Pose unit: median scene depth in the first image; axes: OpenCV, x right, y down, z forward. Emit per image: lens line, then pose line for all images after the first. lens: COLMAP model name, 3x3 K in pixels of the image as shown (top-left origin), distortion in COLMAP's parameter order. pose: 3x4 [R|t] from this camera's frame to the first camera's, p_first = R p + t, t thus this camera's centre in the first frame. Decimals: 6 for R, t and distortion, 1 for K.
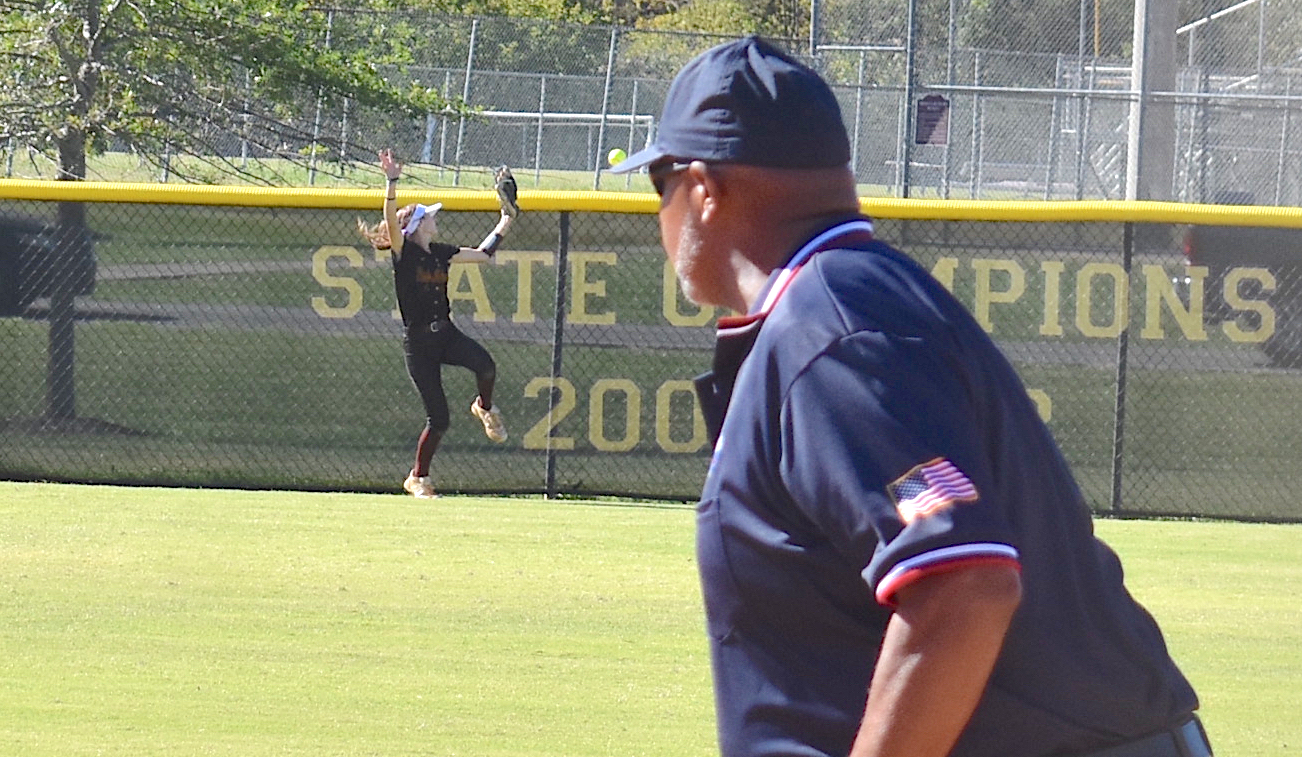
lens RADIAL K [[3150.8, 0, 648.3], [0, 3150.8, 378.2], [0, 0, 1]] dist [-0.065115, 0.000000]
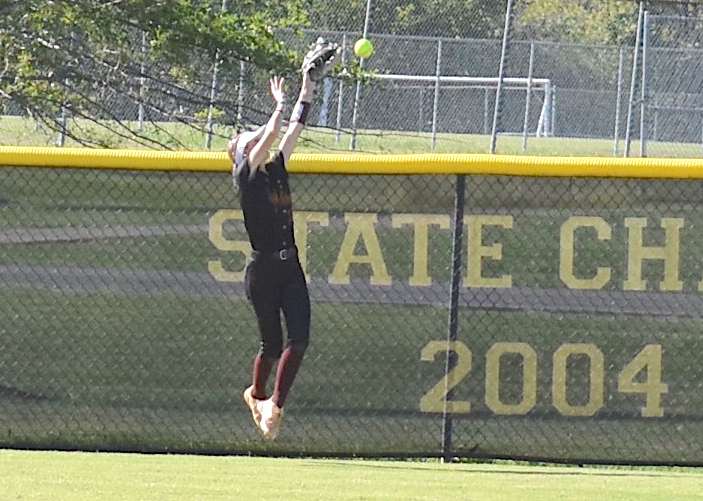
lens RADIAL K [[1754.4, 0, 351.1], [0, 1754.4, 249.5], [0, 0, 1]] dist [0.072215, 0.000000]
pose [[0.997638, -0.000147, -0.068692, -0.023306], [-0.000997, 0.999861, -0.016615, -0.020084], [0.068685, 0.016644, 0.997500, 0.445713]]
